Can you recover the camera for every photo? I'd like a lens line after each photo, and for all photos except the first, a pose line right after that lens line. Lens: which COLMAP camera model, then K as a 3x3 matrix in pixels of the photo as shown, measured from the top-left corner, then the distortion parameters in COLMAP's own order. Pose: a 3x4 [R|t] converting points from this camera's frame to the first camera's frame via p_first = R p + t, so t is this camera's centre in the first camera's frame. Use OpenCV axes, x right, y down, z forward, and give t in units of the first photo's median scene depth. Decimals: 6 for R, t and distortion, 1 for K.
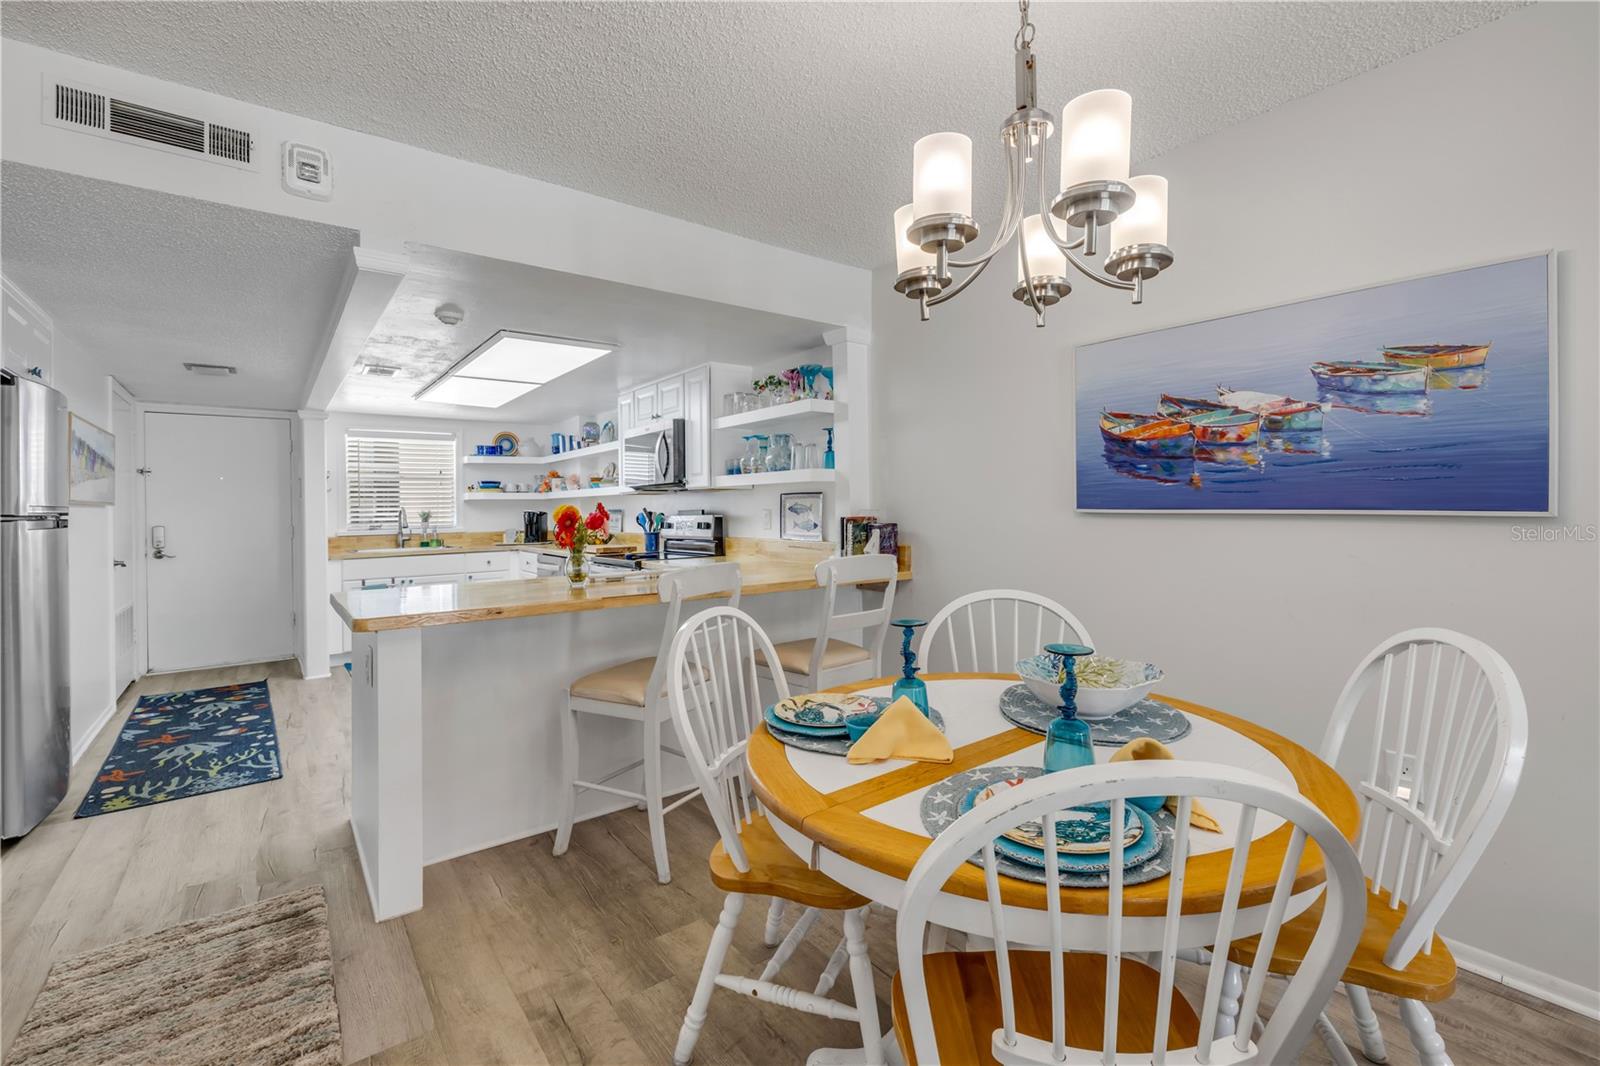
lens RADIAL K [[692.1, 0, 812.5], [0, 692.1, 505.3], [0, 0, 1]] dist [-0.005012, 0.000728]
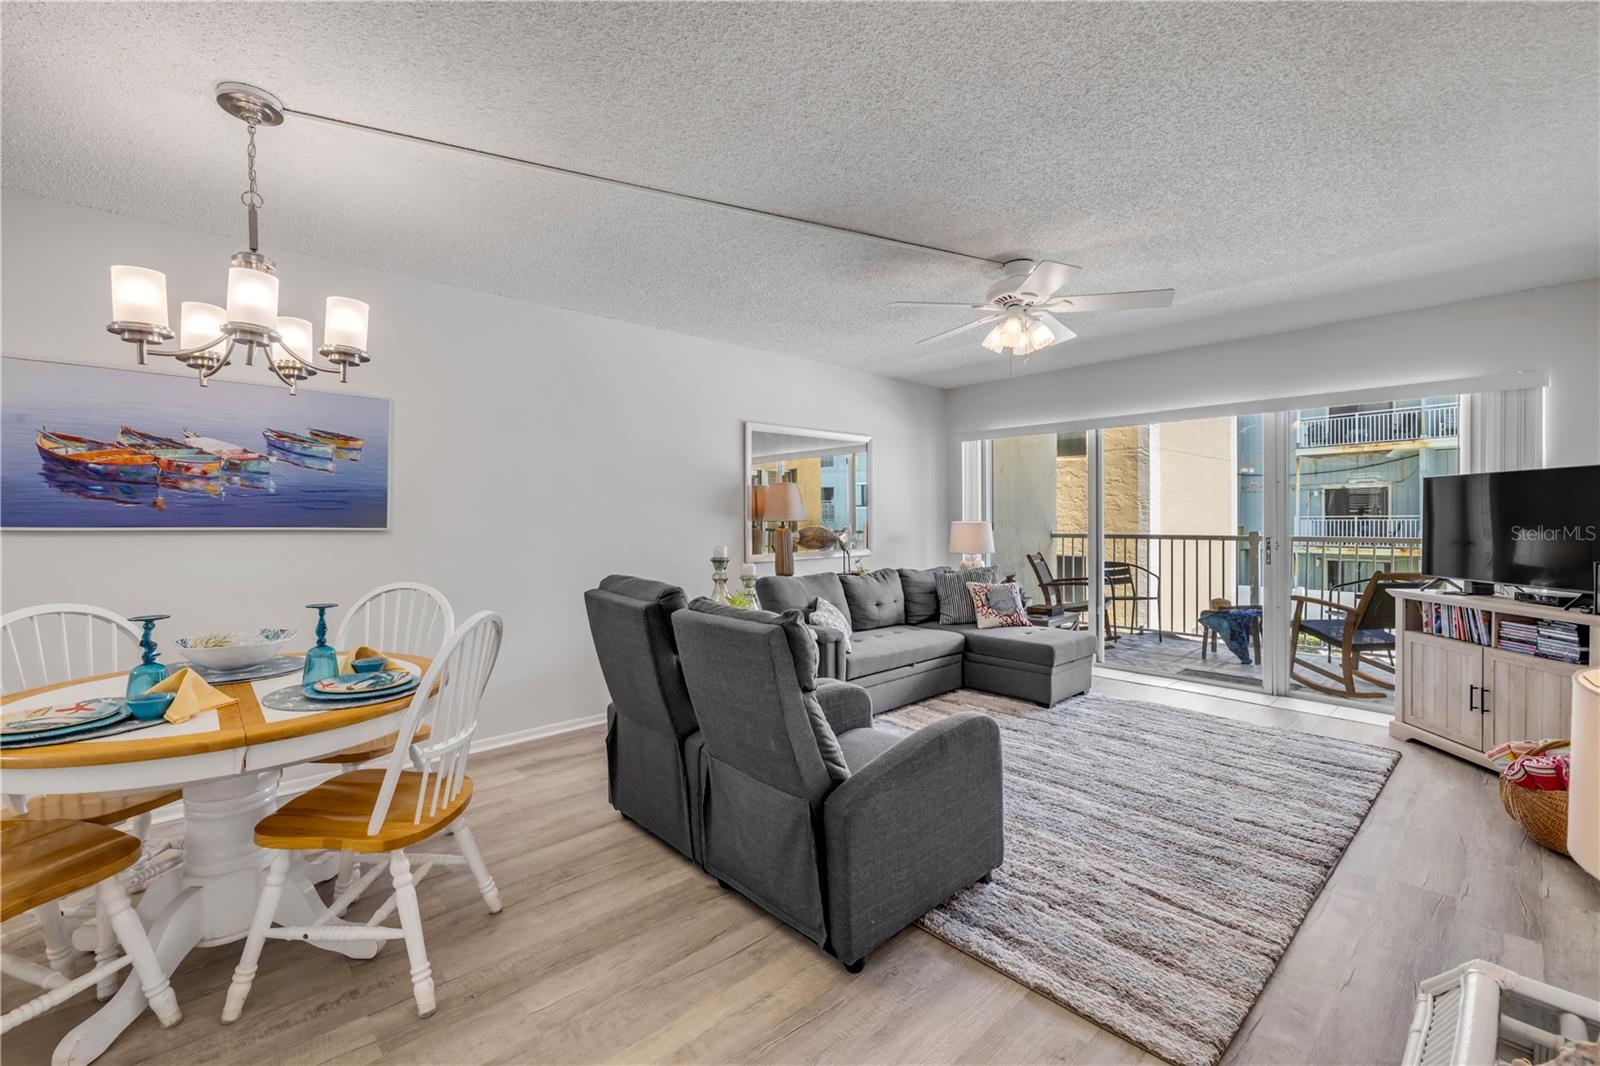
lens RADIAL K [[680.0, 0, 791.0], [0, 680.0, 519.5], [0, 0, 1]] dist [-0.001560, -0.000091]
pose [[-0.078796, 0.014329, 0.996788, -0.368948], [0.001113, 0.999897, -0.014285, 0.005488], [-0.996890, -0.000017, -0.078803, -0.006328]]
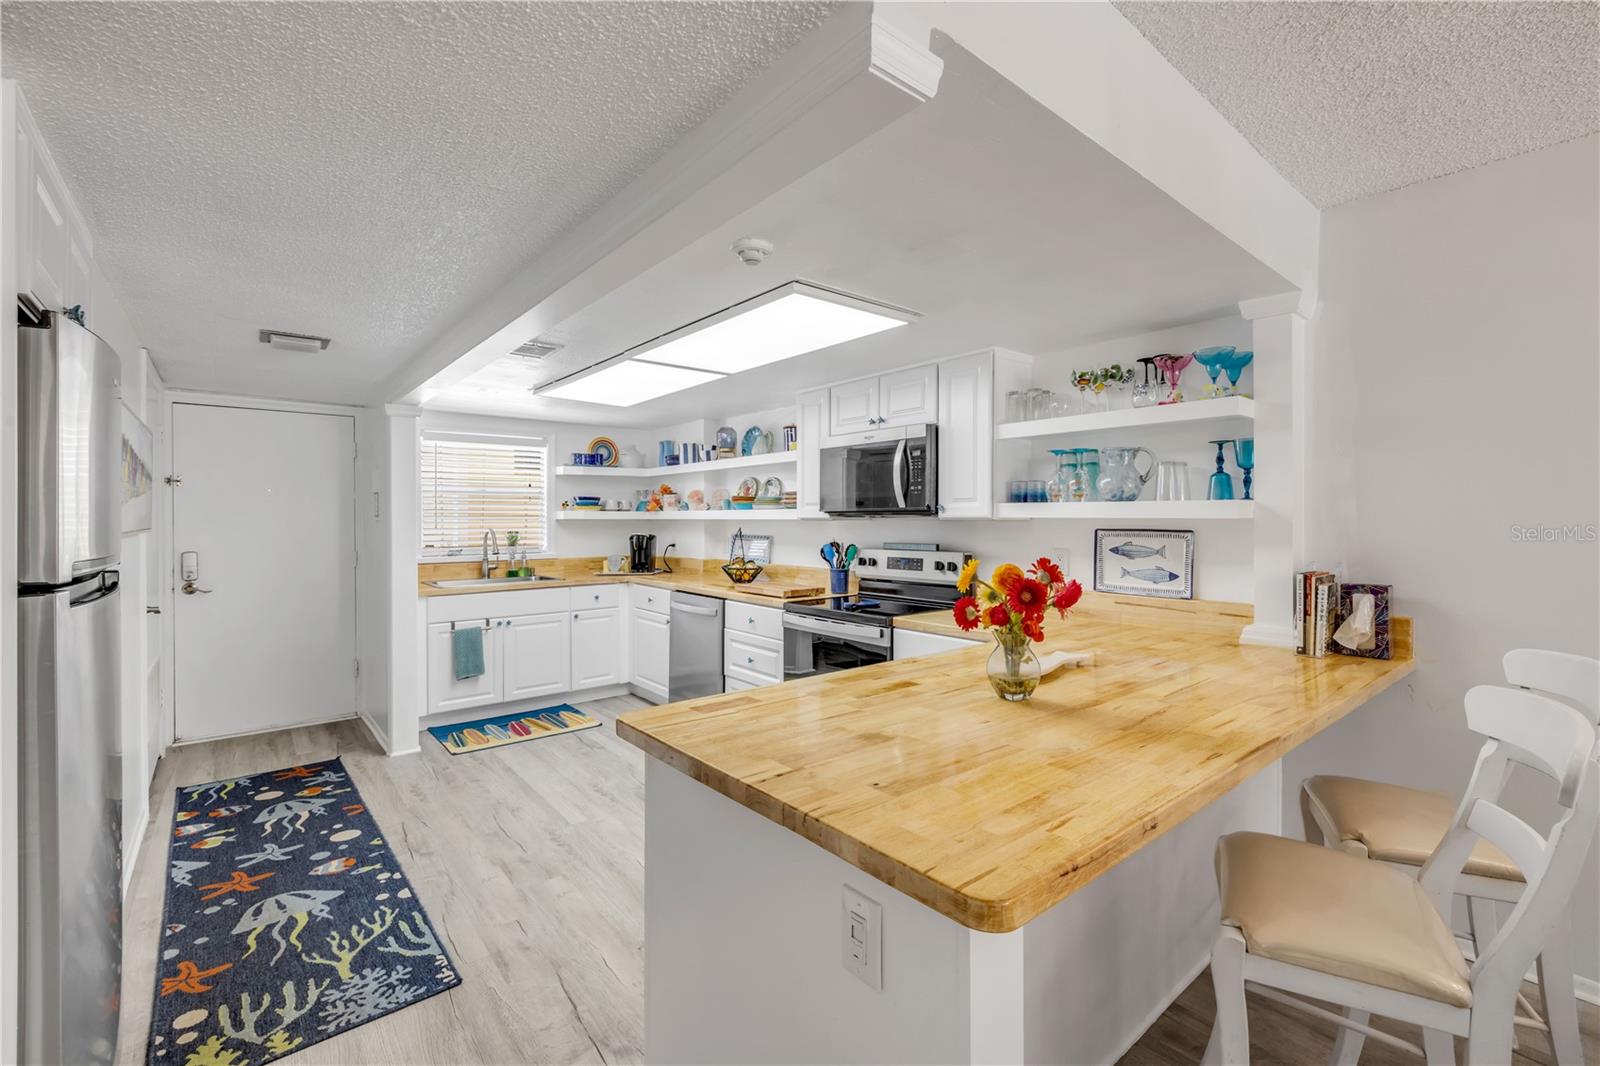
lens RADIAL K [[680.0, 0, 804.0], [0, 680.0, 520.8], [0, 0, 1]] dist [-0.001560, -0.000091]
pose [[0.999489, 0.014527, 0.028482, -0.347664], [-0.014745, 0.999864, 0.007439, -0.024555], [-0.028370, -0.007855, 0.999567, 0.272457]]
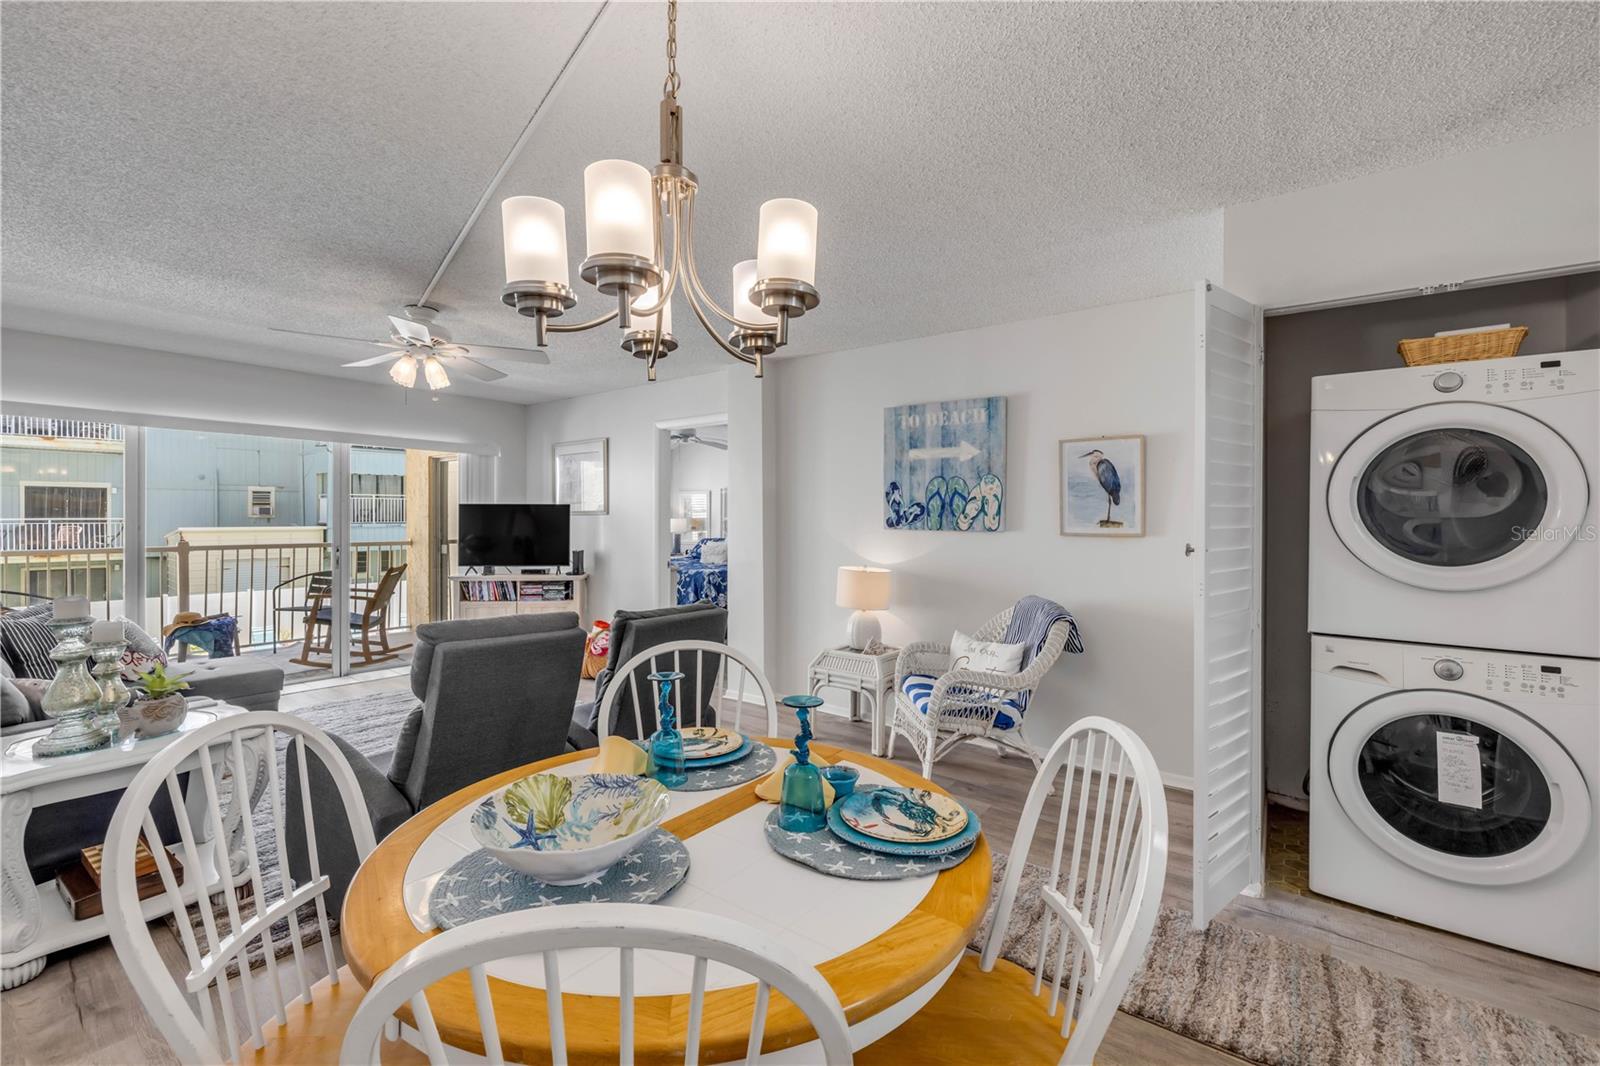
lens RADIAL K [[680.0, 0, 798.9], [0, 680.0, 526.8], [0, 0, 1]] dist [-0.001560, -0.000091]
pose [[-0.965988, 0.017648, -0.257982, 0.117444], [0.014350, 0.999790, 0.014661, -0.023003], [0.258187, 0.010460, -0.966038, 0.601471]]
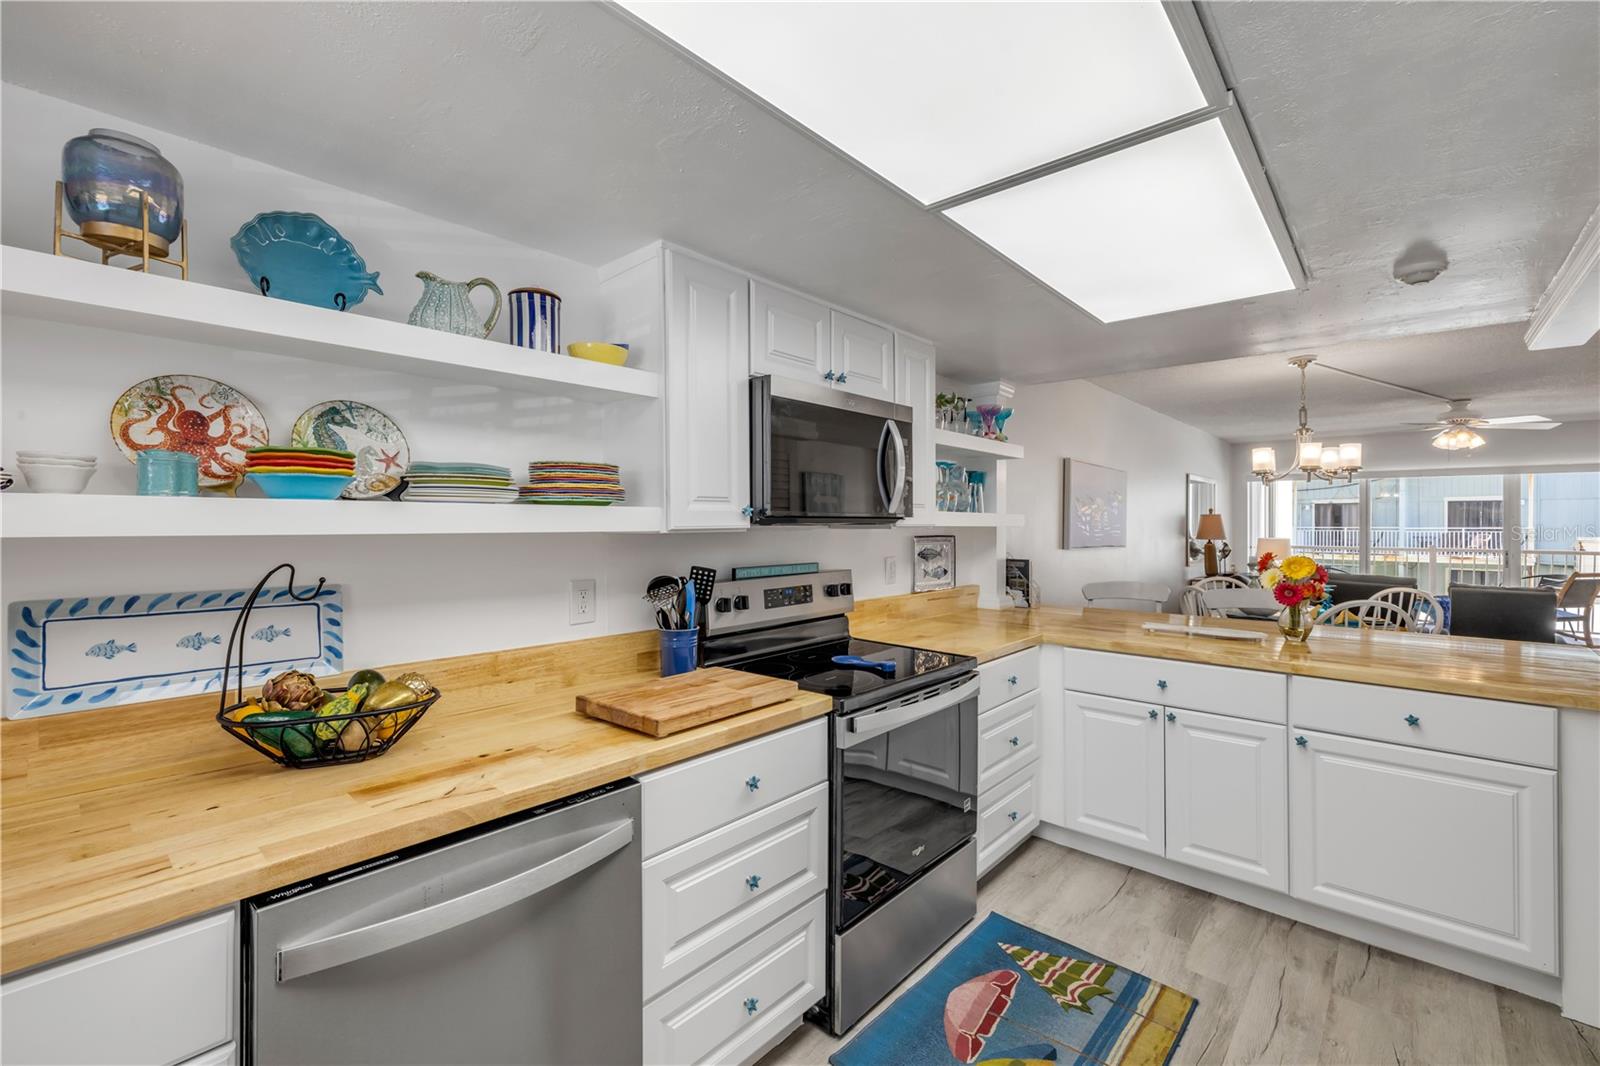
lens RADIAL K [[680.0, 0, 789.4], [0, 680.0, 520.6], [0, 0, 1]] dist [-0.001560, -0.000091]
pose [[-0.162849, 0.017898, 0.986489, -0.742371], [-0.003411, 0.999819, -0.018702, -0.018391], [-0.986645, -0.006410, -0.162758, 1.188214]]
